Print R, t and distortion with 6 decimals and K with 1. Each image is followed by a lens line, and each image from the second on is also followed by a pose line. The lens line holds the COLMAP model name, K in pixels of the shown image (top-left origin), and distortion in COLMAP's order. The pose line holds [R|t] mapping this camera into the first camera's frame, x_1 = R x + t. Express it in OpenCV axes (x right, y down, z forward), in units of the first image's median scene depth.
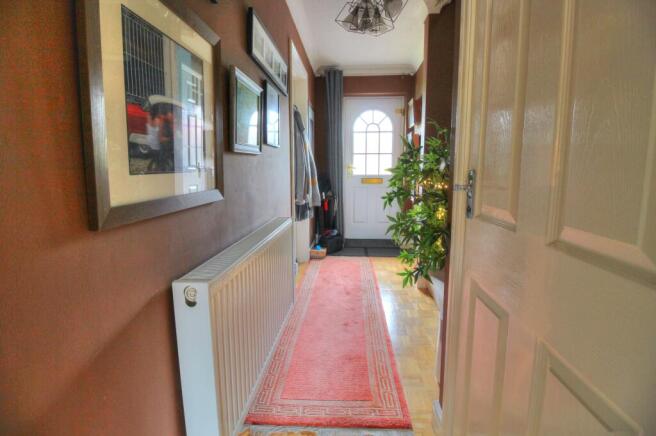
lens RADIAL K [[306.7, 0, 328.8], [0, 306.7, 207.0], [0, 0, 1]] dist [-0.000040, -0.012956]
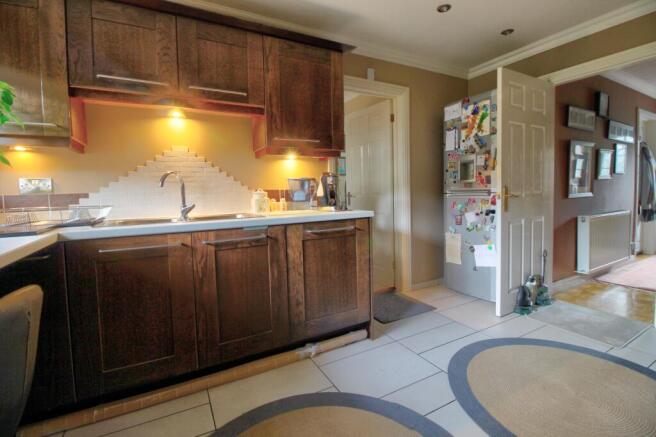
lens RADIAL K [[306.7, 0, 328.8], [0, 306.7, 207.5], [0, 0, 1]] dist [-0.000040, -0.012956]
pose [[0.557829, 0.015757, -0.829806, 0.479331], [-0.076991, 0.996491, -0.032834, 0.271869], [0.826377, 0.082204, 0.557085, -1.949085]]
